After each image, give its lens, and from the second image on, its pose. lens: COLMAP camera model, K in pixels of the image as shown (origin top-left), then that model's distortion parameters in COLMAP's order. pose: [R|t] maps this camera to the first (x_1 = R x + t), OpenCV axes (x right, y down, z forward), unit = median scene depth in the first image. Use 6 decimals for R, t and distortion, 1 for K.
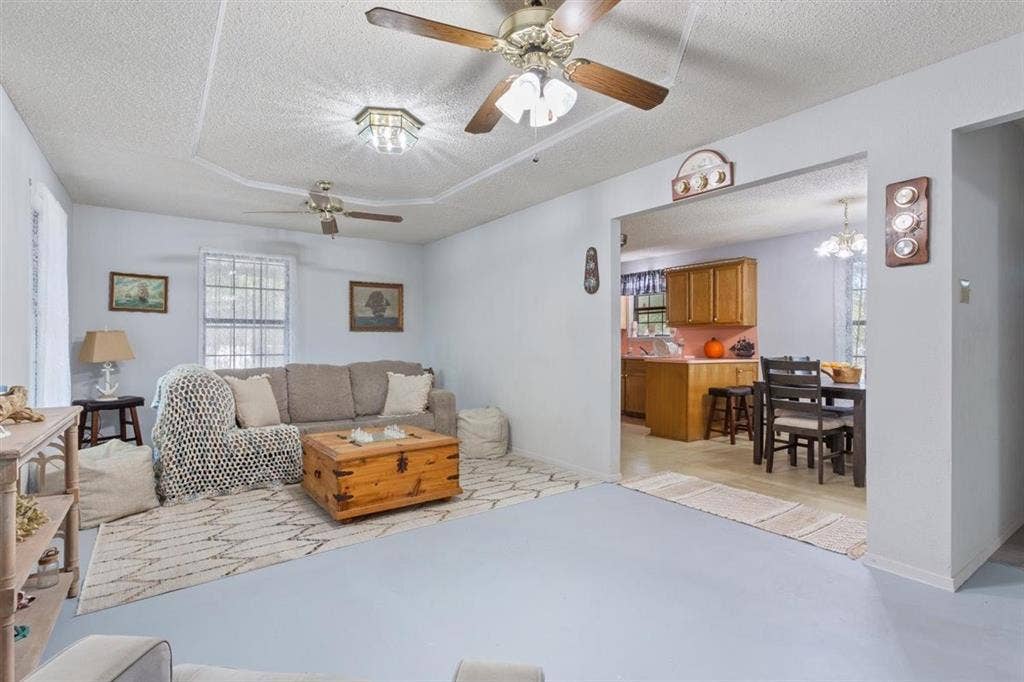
lens RADIAL K [[500.4, 0, 525.1], [0, 500.4, 337.7], [0, 0, 1]] dist [0.002345, 0.000312]
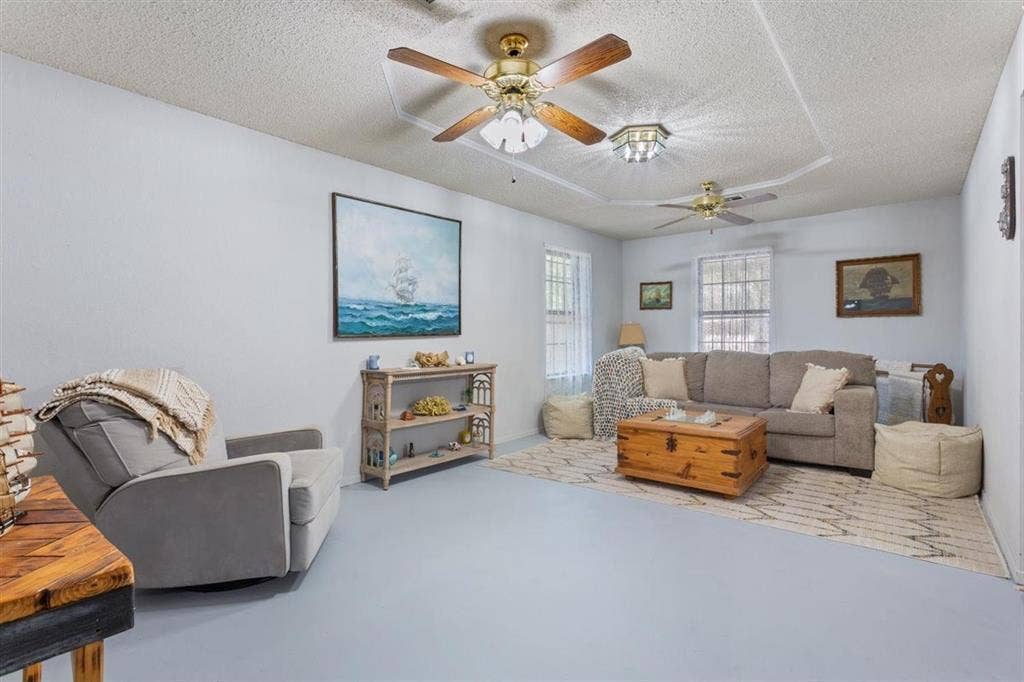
lens RADIAL K [[507.2, 0, 512.2], [0, 507.2, 330.2], [0, 0, 1]] dist [0.000650, 0.000322]
pose [[0.224752, -0.008053, -0.974383, 0.526808], [0.015926, 0.999863, -0.004590, 0.006456], [0.974286, -0.014487, 0.224850, 0.306606]]
